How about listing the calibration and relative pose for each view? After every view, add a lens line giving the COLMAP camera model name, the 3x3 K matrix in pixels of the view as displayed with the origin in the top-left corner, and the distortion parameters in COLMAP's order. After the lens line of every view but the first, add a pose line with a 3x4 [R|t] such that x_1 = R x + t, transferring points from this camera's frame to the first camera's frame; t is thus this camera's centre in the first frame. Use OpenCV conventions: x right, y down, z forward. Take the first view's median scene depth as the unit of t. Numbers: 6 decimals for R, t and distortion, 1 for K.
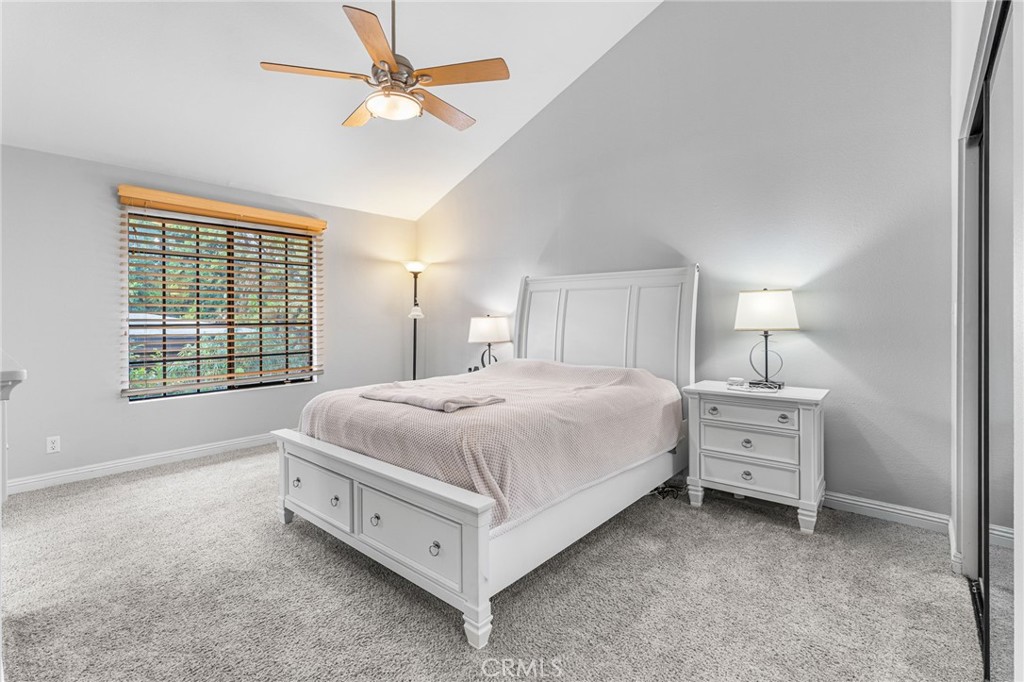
lens RADIAL K [[471.3, 0, 511.5], [0, 471.3, 322.4], [0, 0, 1]] dist [0.001595, -0.000001]
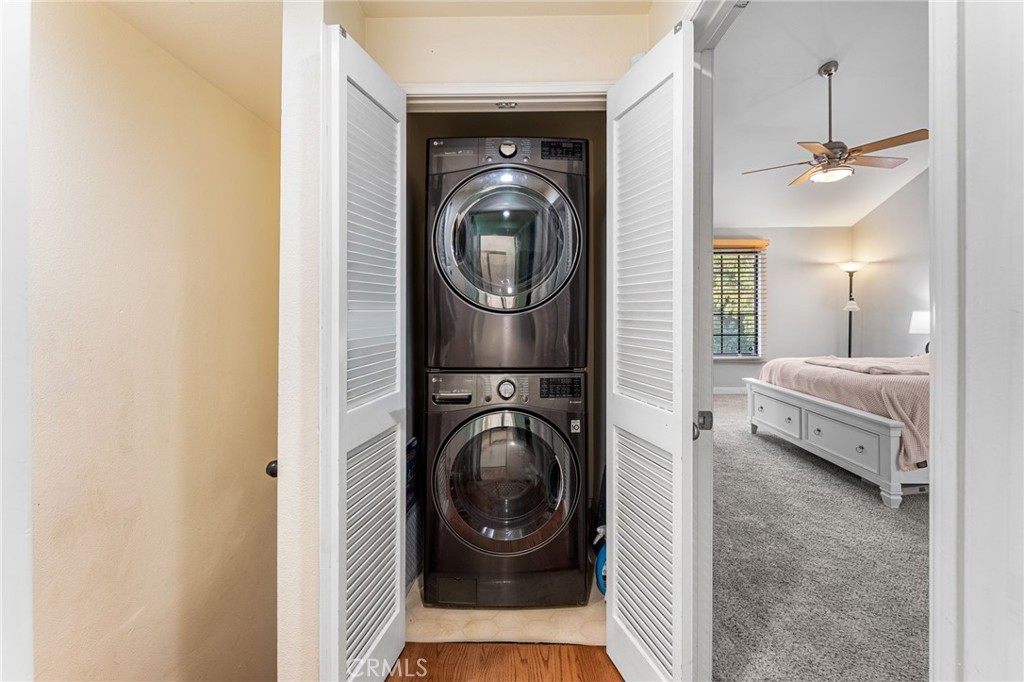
lens RADIAL K [[429.8, 0, 505.8], [0, 429.8, 307.9], [0, 0, 1]] dist [0.001781, -0.000186]
pose [[0.634185, 0.000234, -0.773182, 0.163552], [-0.004864, 0.999981, -0.003687, -0.015474], [0.773166, 0.006099, 0.634174, -0.703992]]
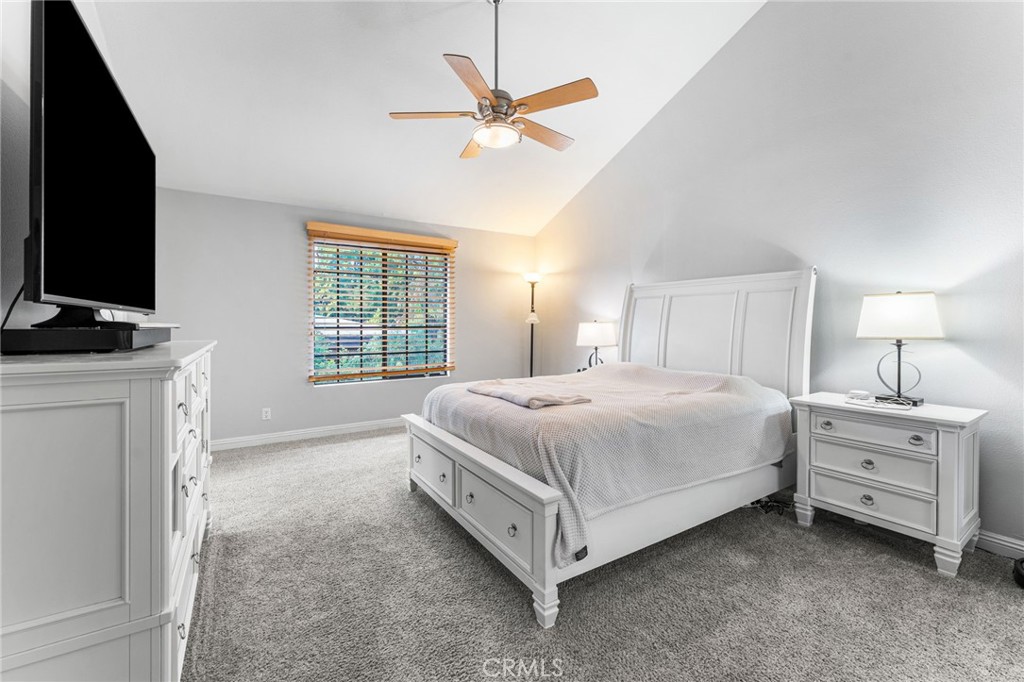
lens RADIAL K [[425.9, 0, 511.2], [0, 425.9, 330.6], [0, 0, 1]] dist [0.001468, -0.000047]
pose [[0.956936, 0.009992, -0.290128, 0.086019], [-0.007670, 0.999929, 0.009137, -0.000615], [0.290199, -0.006518, 0.956944, 0.027914]]
